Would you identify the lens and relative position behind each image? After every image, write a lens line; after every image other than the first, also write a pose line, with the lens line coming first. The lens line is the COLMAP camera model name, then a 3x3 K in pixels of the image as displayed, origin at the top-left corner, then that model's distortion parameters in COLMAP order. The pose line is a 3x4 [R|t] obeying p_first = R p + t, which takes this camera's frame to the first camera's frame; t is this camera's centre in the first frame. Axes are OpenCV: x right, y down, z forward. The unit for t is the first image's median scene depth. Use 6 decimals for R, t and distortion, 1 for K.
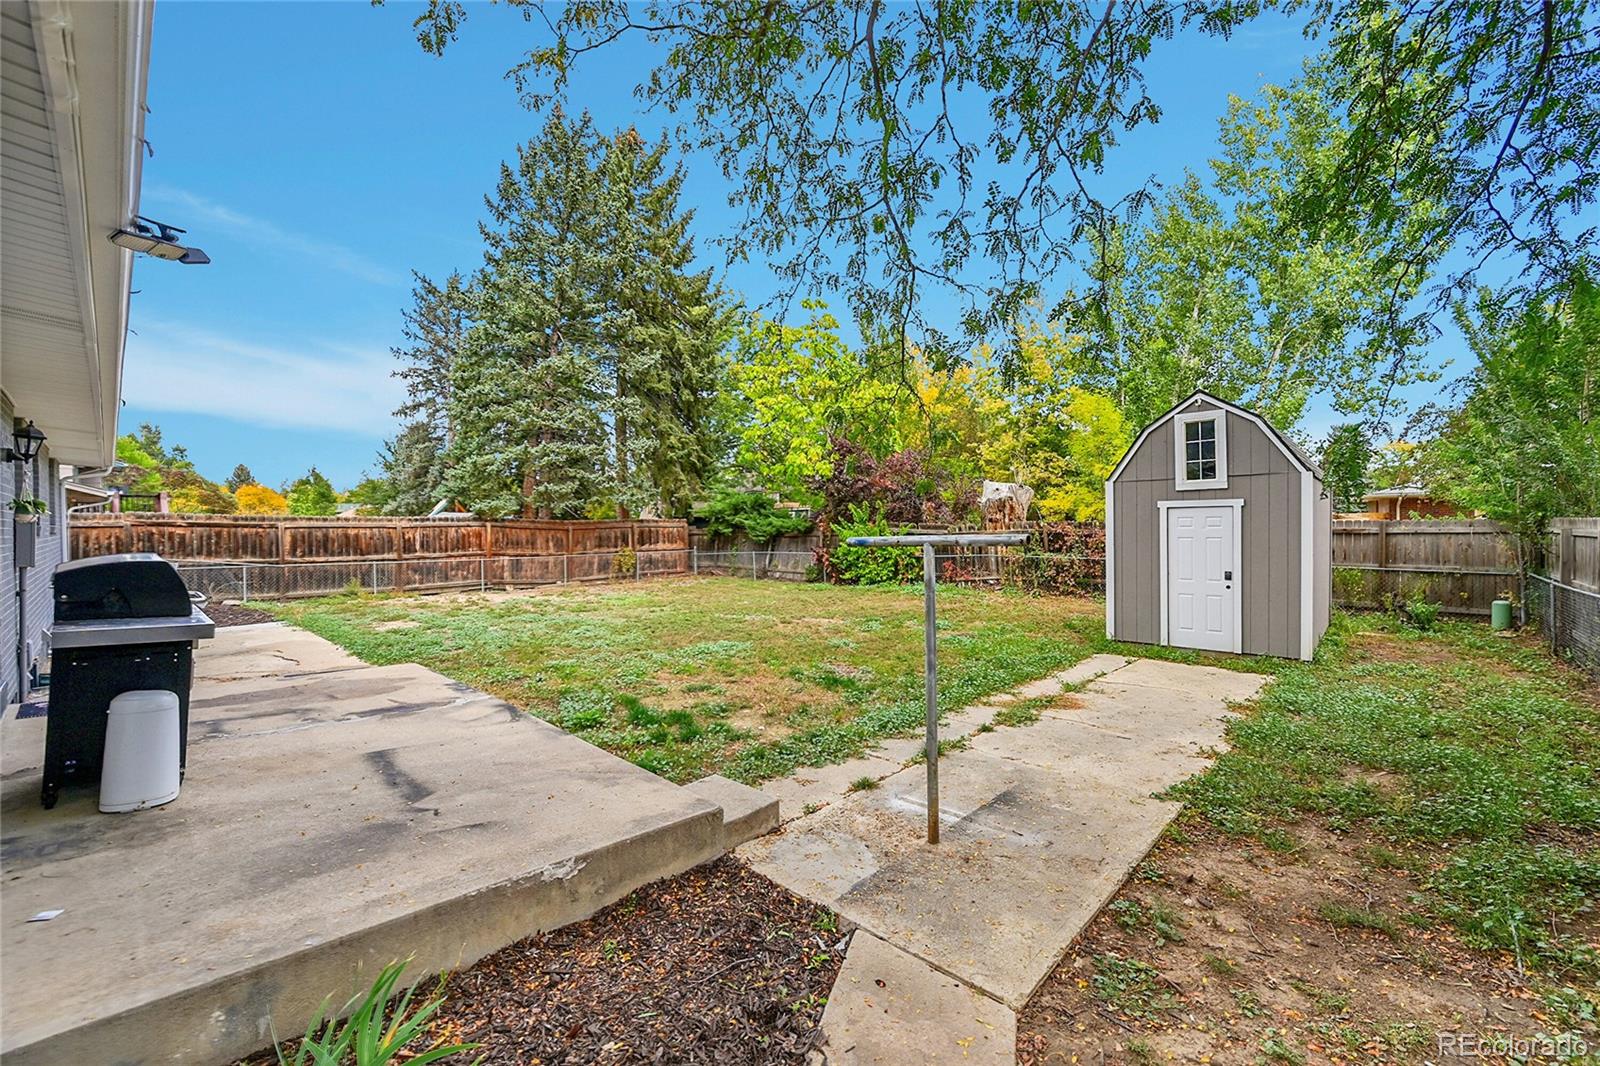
lens RADIAL K [[616.4, 0, 800.0], [0, 616.4, 533.0], [0, 0, 1]] dist [-0.000307, -0.000014]
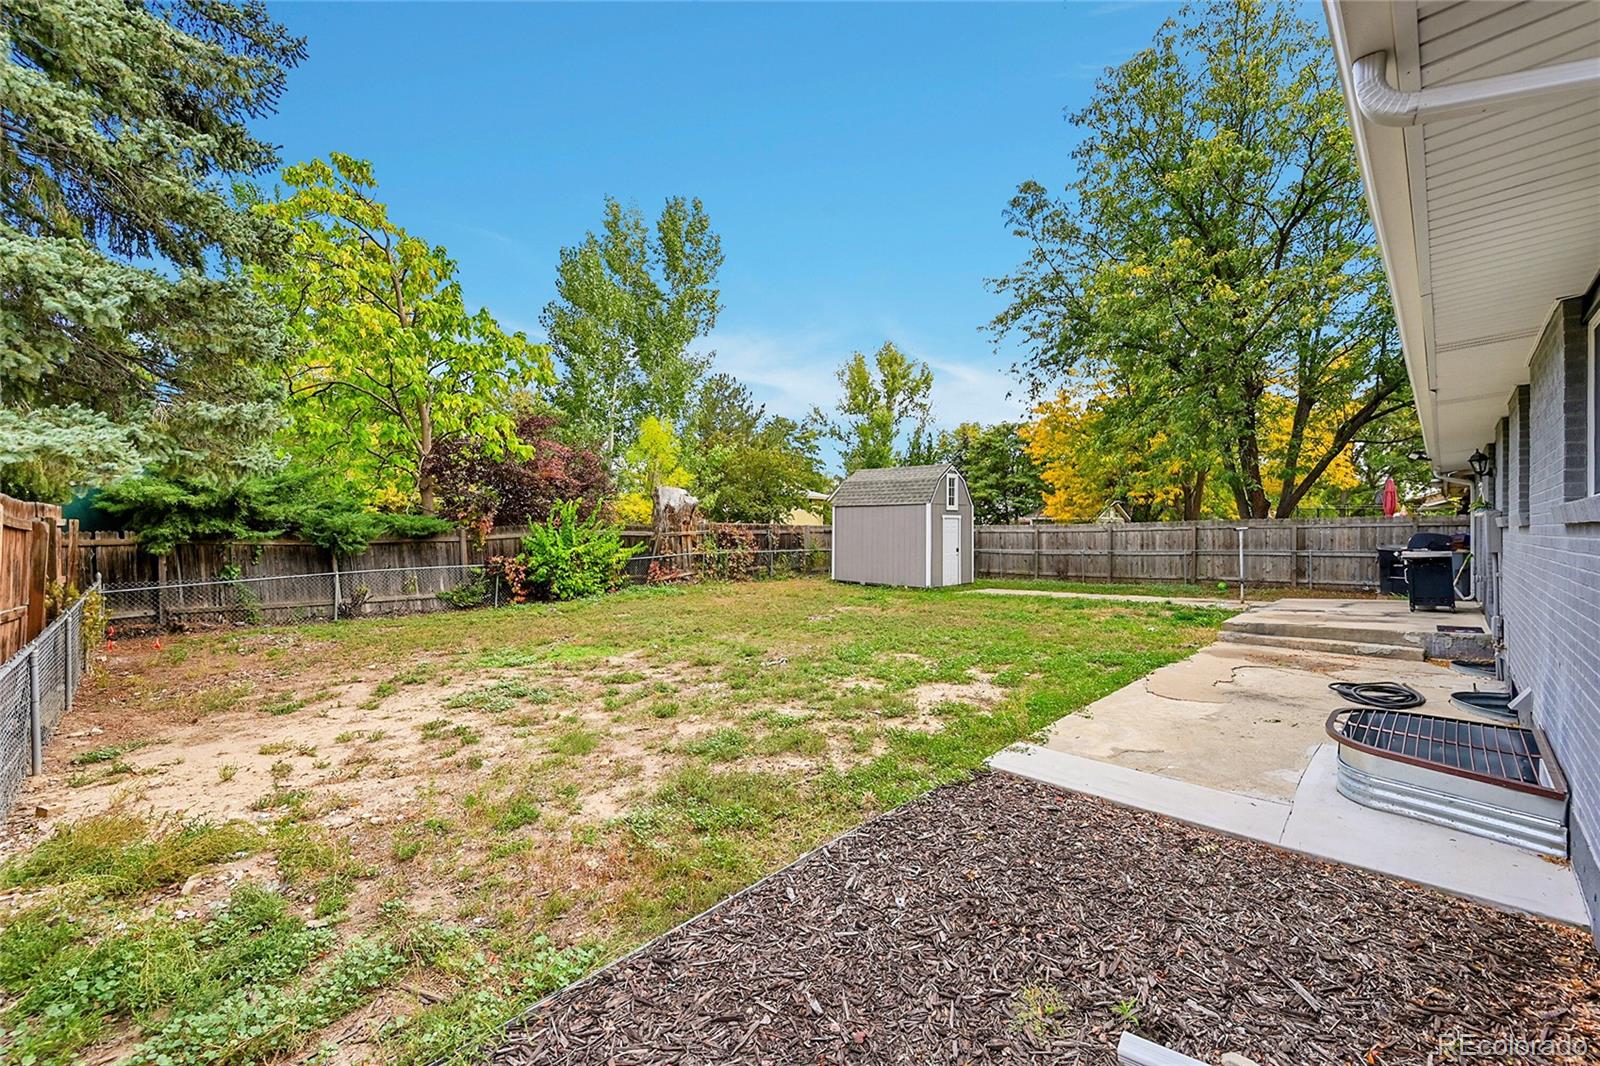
lens RADIAL K [[616.4, 0, 800.0], [0, 616.4, 533.0], [0, 0, 1]] dist [-0.000307, -0.000014]
pose [[0.076366, 0.003115, 0.997075, -0.497670], [0.014338, 0.999888, -0.004222, 0.003350], [-0.996977, 0.014618, 0.076312, 0.447691]]
